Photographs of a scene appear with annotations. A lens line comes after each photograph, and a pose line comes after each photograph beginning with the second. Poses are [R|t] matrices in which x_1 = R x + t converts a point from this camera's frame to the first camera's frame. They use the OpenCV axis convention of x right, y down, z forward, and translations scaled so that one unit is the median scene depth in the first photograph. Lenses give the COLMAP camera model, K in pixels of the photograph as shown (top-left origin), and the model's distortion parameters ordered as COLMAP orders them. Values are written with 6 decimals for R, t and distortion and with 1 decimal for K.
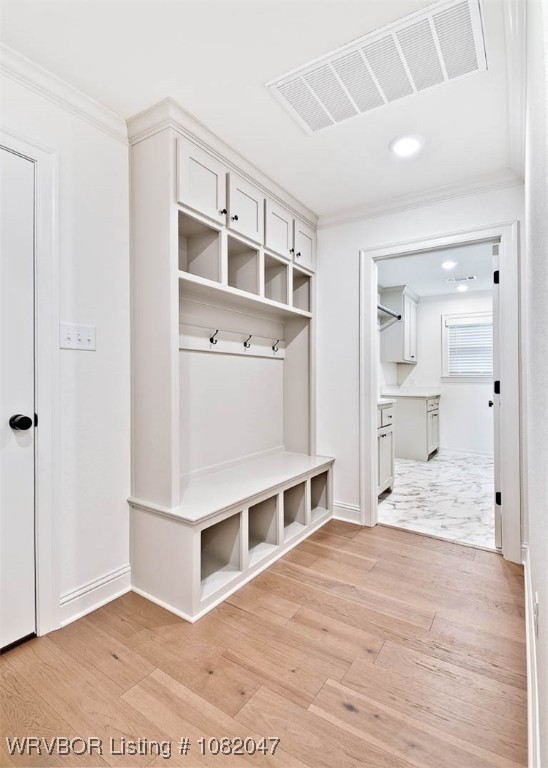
lens RADIAL K [[363.1, 0, 274.0], [0, 363.1, 384.0], [0, 0, 1]] dist [0.000233, 0.000089]
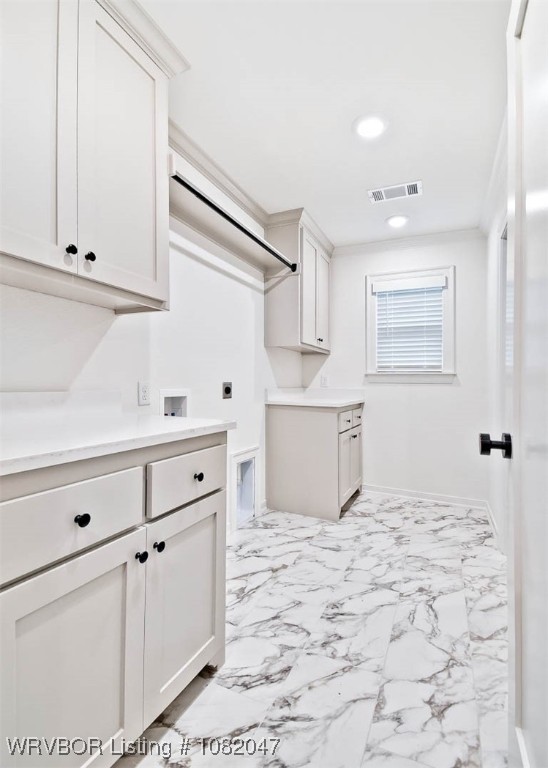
lens RADIAL K [[363.1, 0, 274.0], [0, 363.1, 384.0], [0, 0, 1]] dist [0.000233, 0.000089]
pose [[0.988233, 0.006305, 0.152825, 0.214629], [-0.005108, 0.999953, -0.008220, 0.004125], [-0.152870, 0.007343, 0.988219, 0.415224]]
